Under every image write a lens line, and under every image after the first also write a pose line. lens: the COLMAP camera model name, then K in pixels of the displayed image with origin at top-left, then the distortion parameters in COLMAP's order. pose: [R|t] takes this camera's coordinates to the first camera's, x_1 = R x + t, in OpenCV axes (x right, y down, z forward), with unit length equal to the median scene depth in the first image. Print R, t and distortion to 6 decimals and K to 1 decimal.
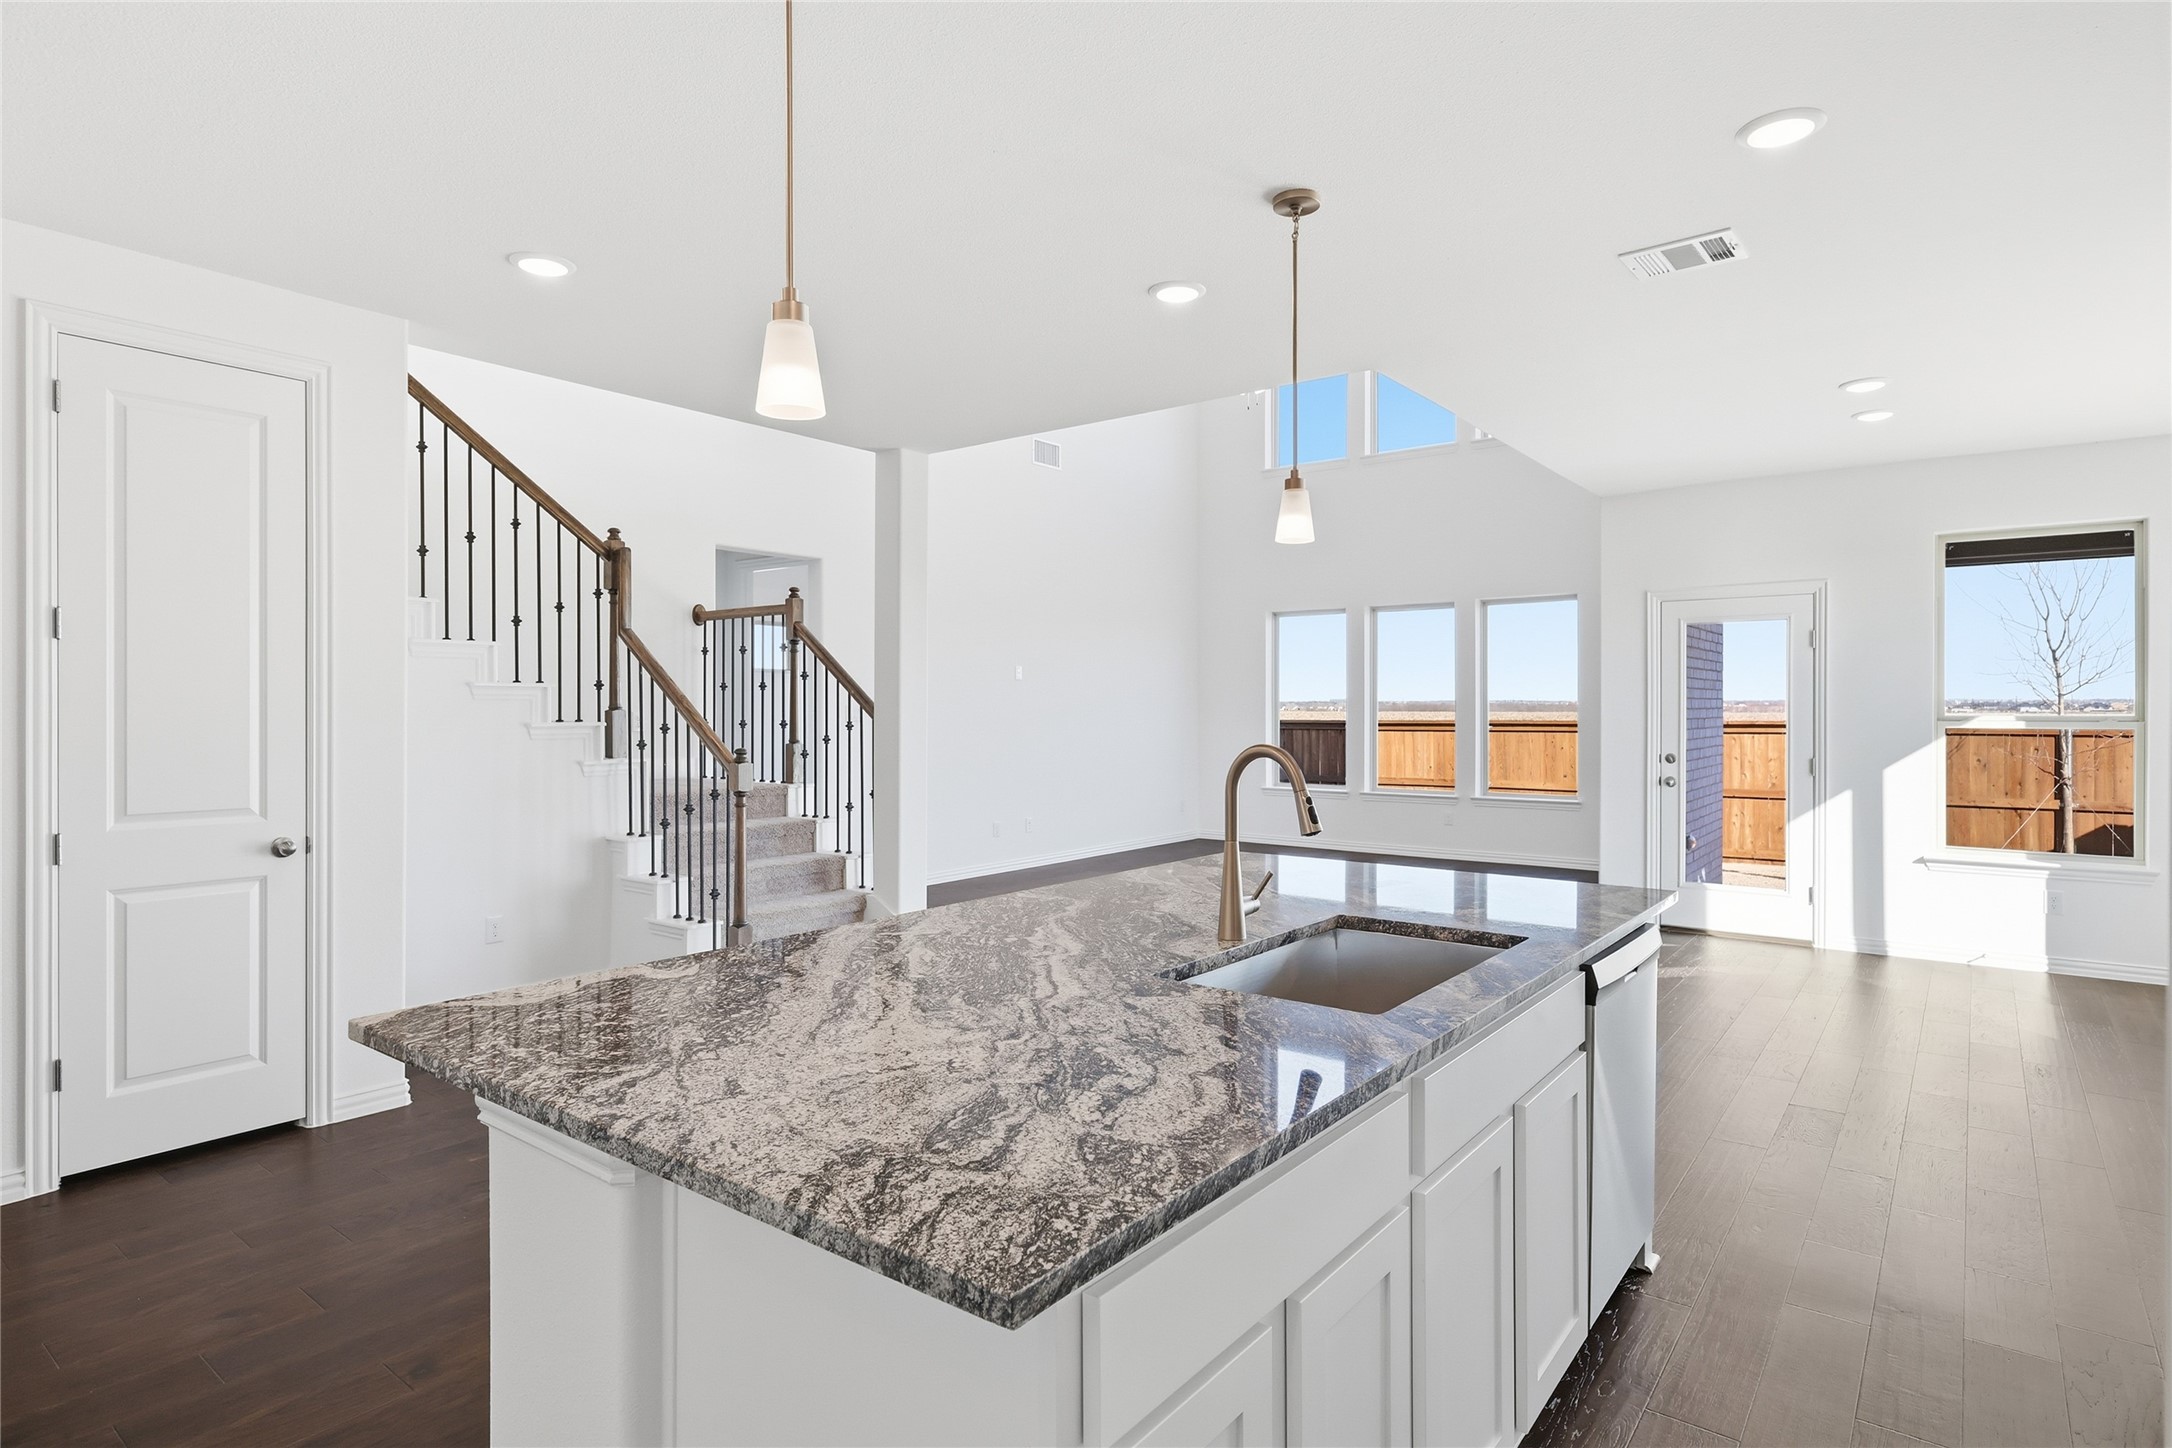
lens RADIAL K [[1136.8, 0, 1086.0], [0, 1136.8, 724.0], [0, 0, 1]] dist [-0.002210, -0.000963]
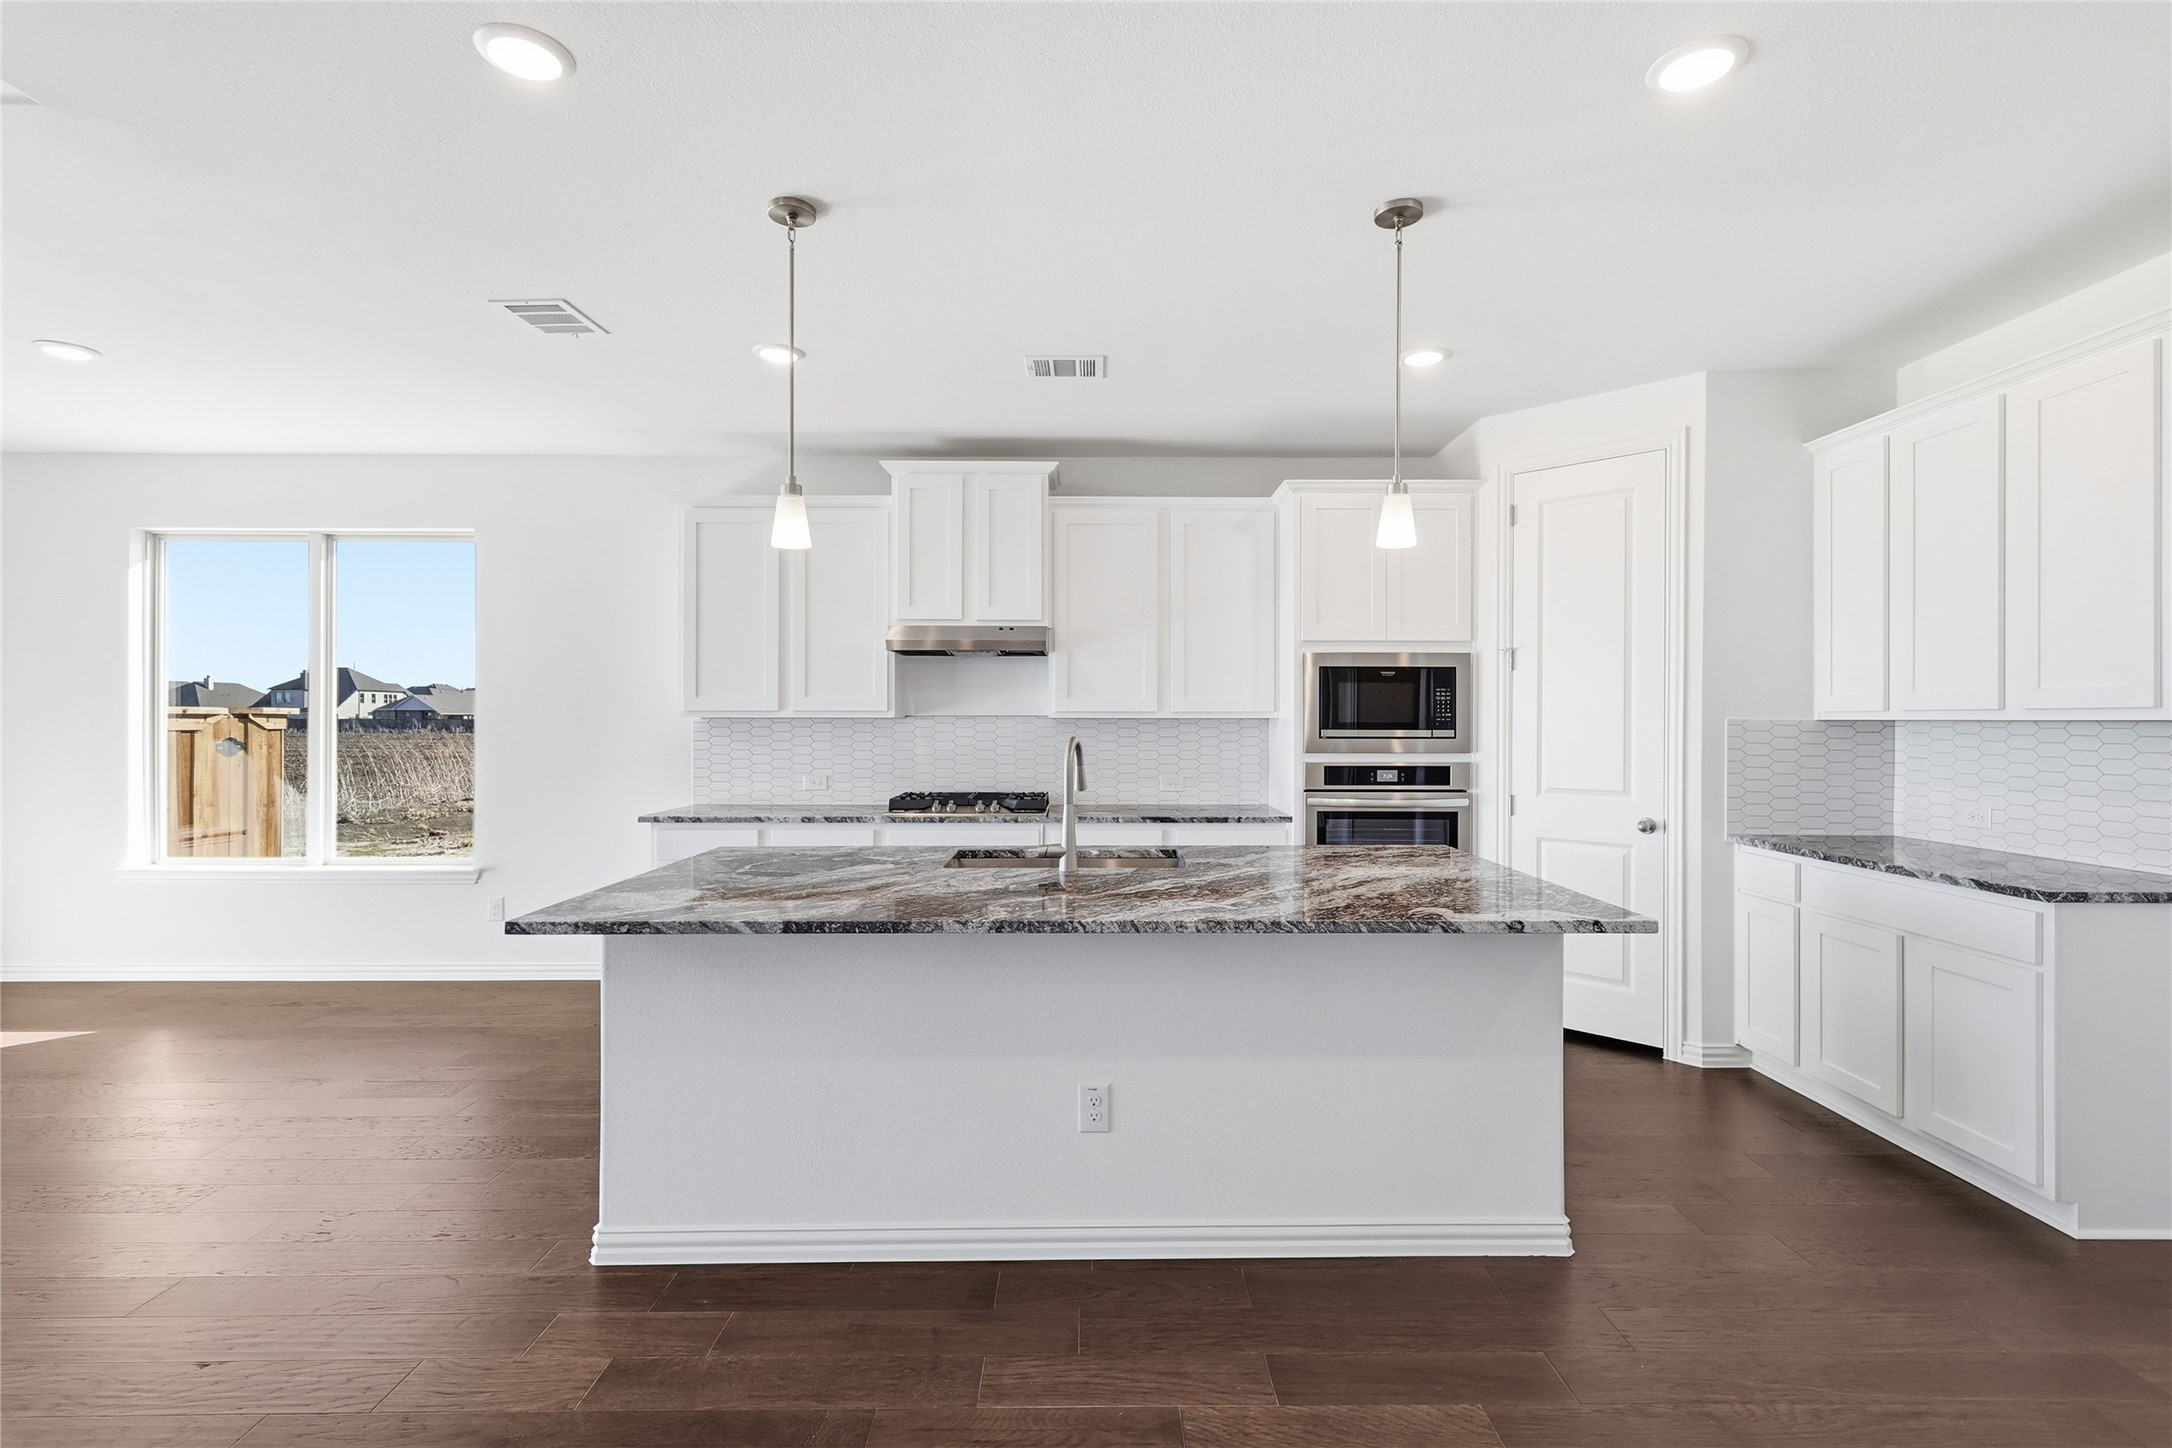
lens RADIAL K [[1008.8, 0, 1086.0], [0, 1008.8, 724.0], [0, 0, 1]] dist [0.001881, 0.000186]
pose [[-0.612484, -0.006438, 0.790457, -0.729217], [0.009575, 0.999833, 0.015563, -0.015458], [-0.790425, 0.017101, -0.612320, 1.421227]]
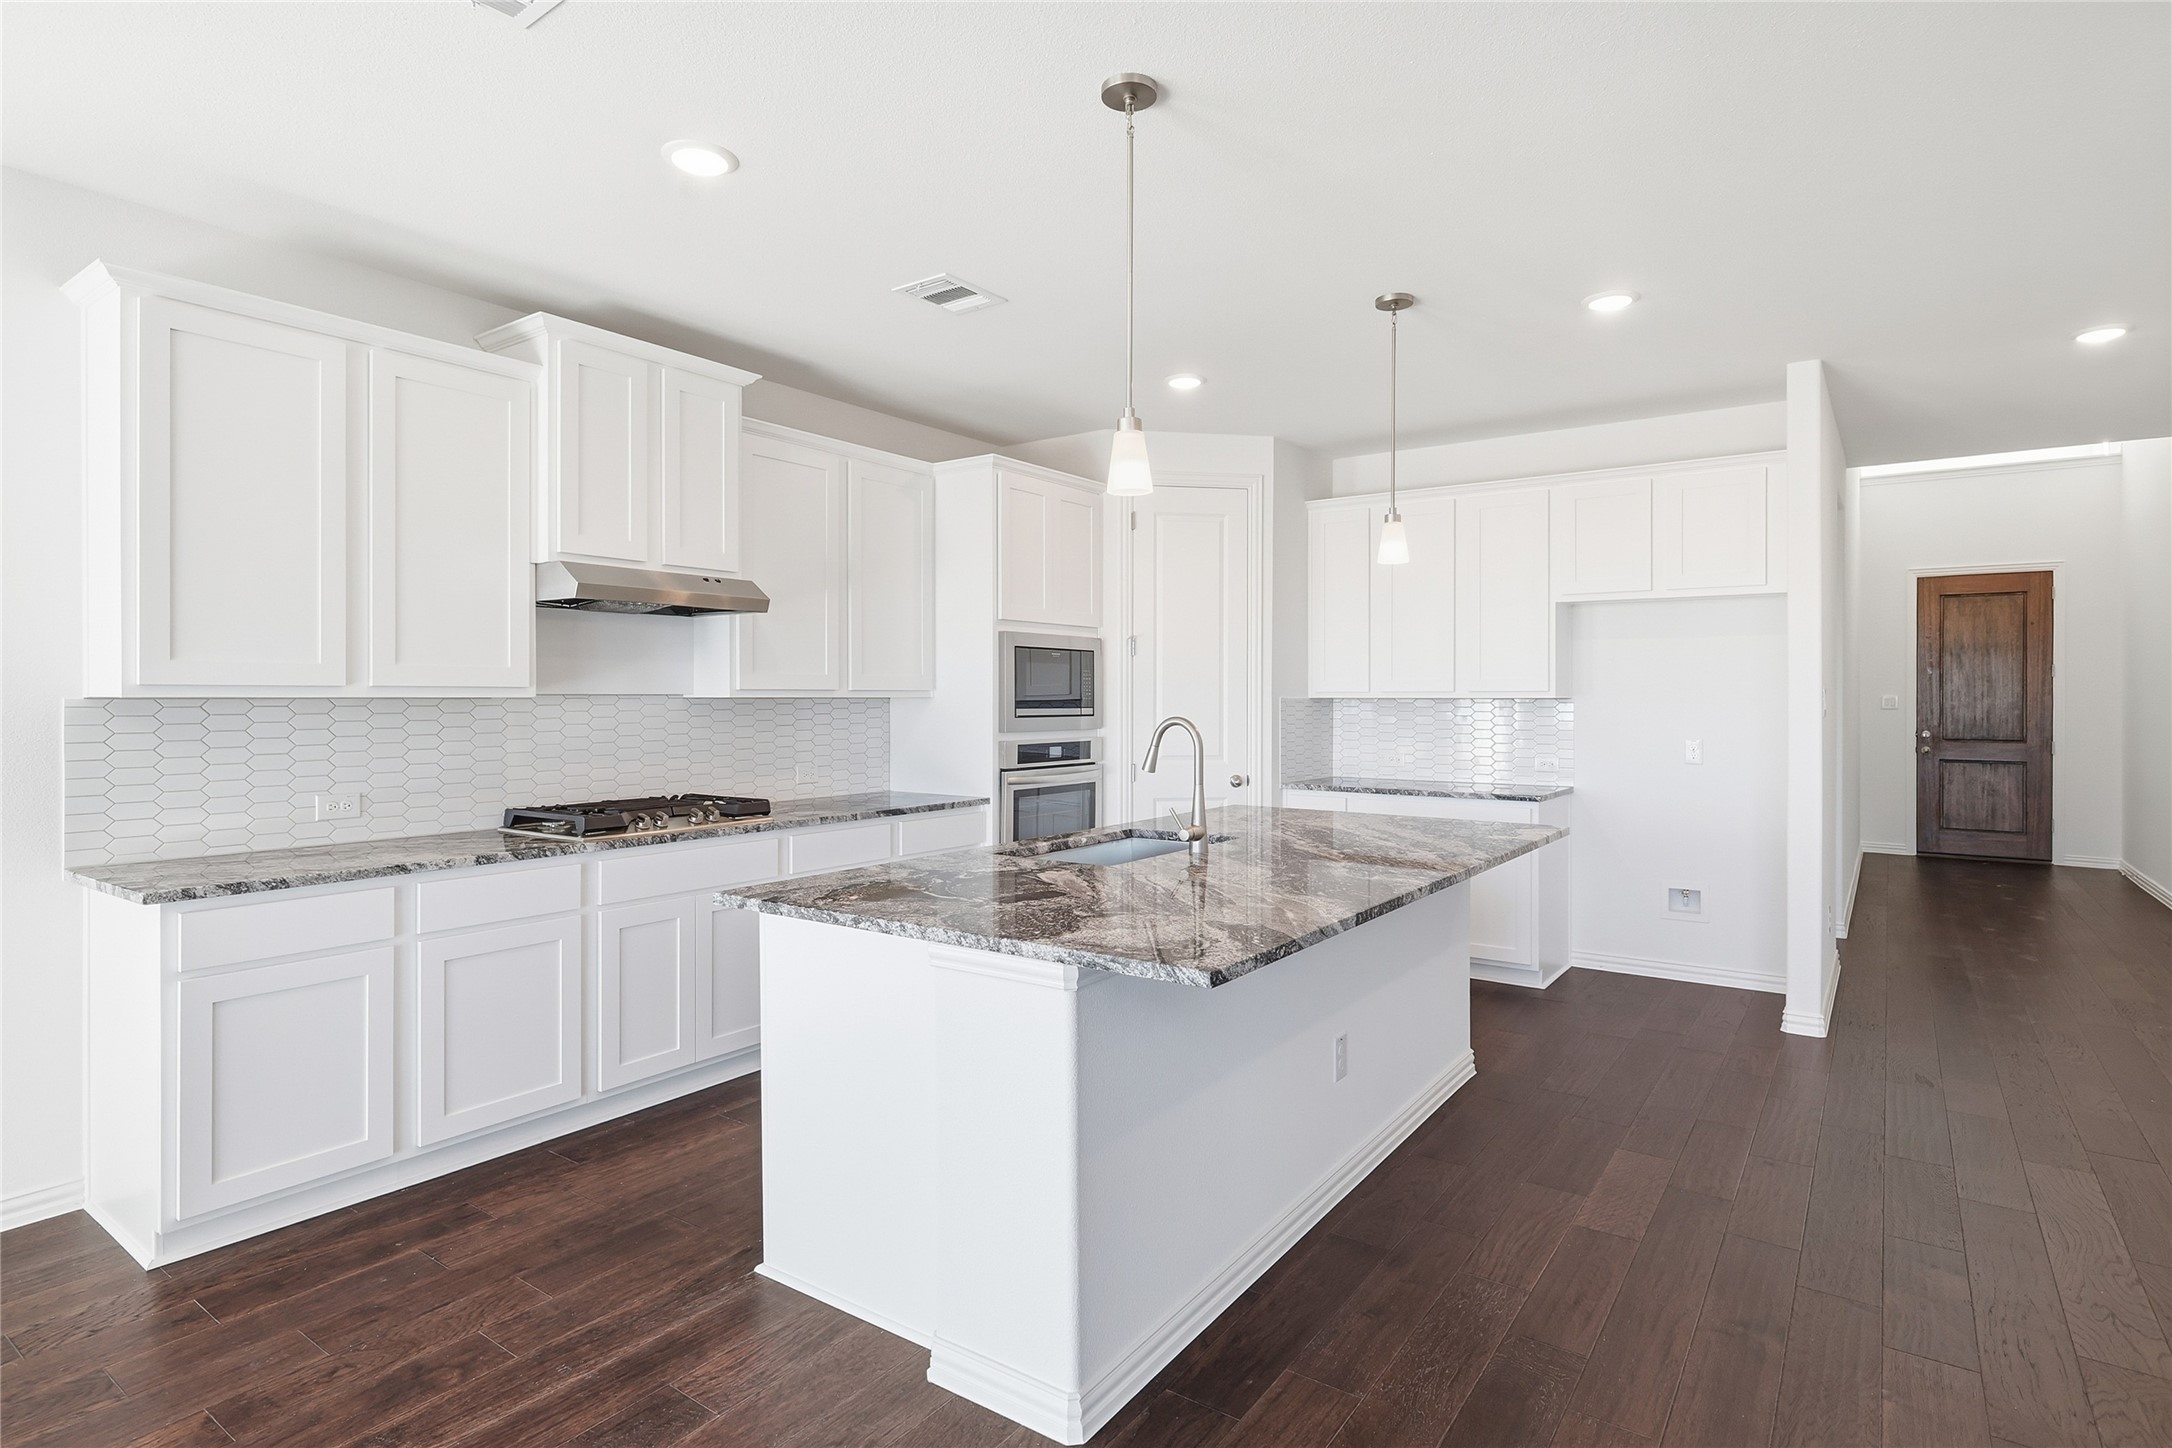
lens RADIAL K [[1130.1, 0, 1095.7], [0, 1130.1, 700.4], [0, 0, 1]] dist [0.004524, 0.001028]
pose [[-0.999234, -0.001599, -0.039089, 0.253356], [-0.002293, 0.999840, 0.017723, -0.023396], [0.039055, 0.017799, -0.999079, 1.949191]]
